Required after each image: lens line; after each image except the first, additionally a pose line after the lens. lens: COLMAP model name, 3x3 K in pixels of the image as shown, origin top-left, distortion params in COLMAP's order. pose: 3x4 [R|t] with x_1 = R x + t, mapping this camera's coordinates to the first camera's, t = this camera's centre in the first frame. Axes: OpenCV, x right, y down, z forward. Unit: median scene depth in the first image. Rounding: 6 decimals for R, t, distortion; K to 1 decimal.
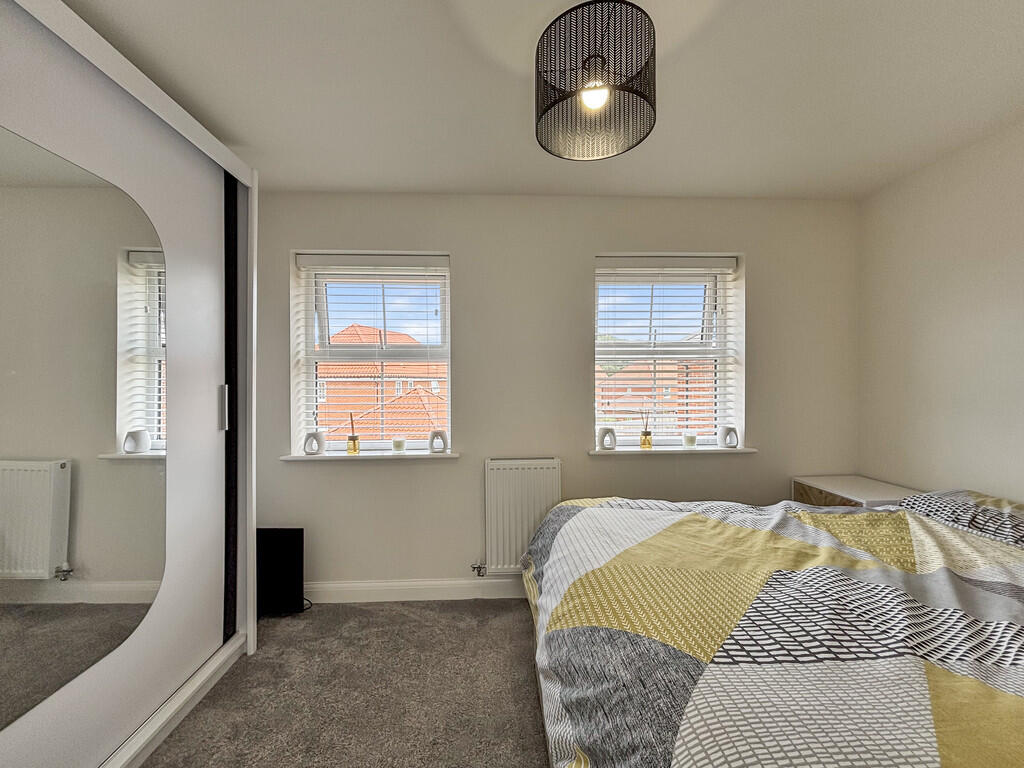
lens RADIAL K [[417.0, 0, 511.8], [0, 417.0, 384.5], [0, 0, 1]] dist [0.003158, 0.000253]
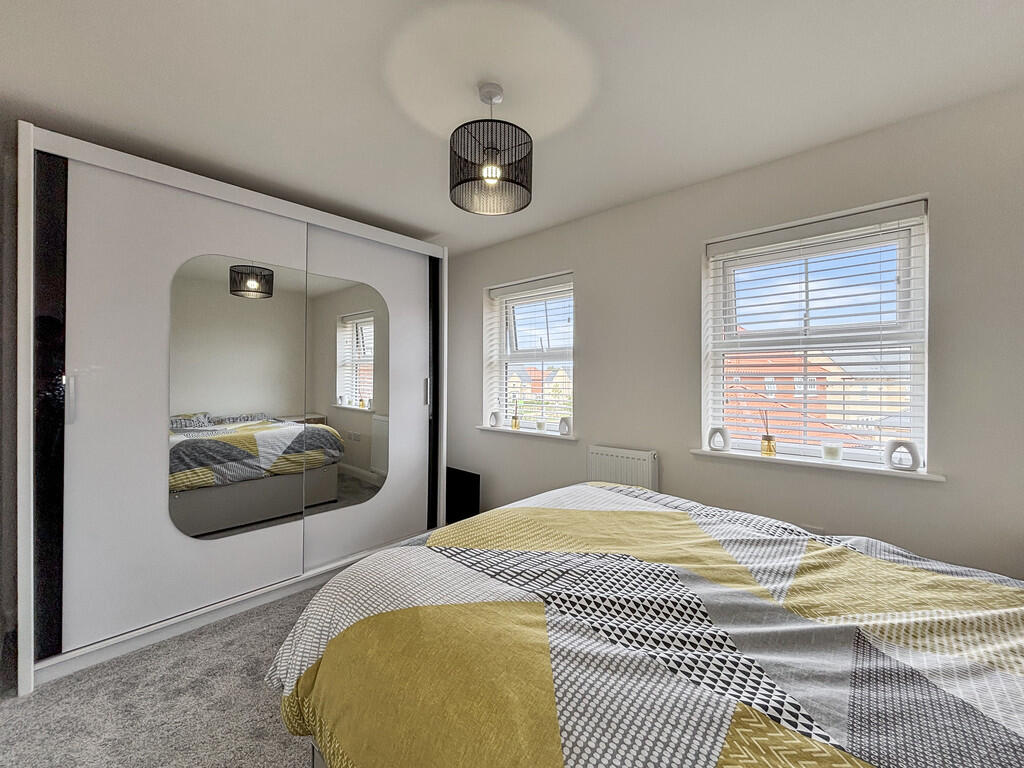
lens RADIAL K [[417.0, 0, 512.7], [0, 417.0, 381.5], [0, 0, 1]] dist [0.003158, 0.000253]
pose [[0.705216, 0.008651, -0.708940, 0.762362], [-0.008462, 0.999957, 0.003785, 0.003702], [0.708942, 0.003330, 0.705259, 0.032553]]
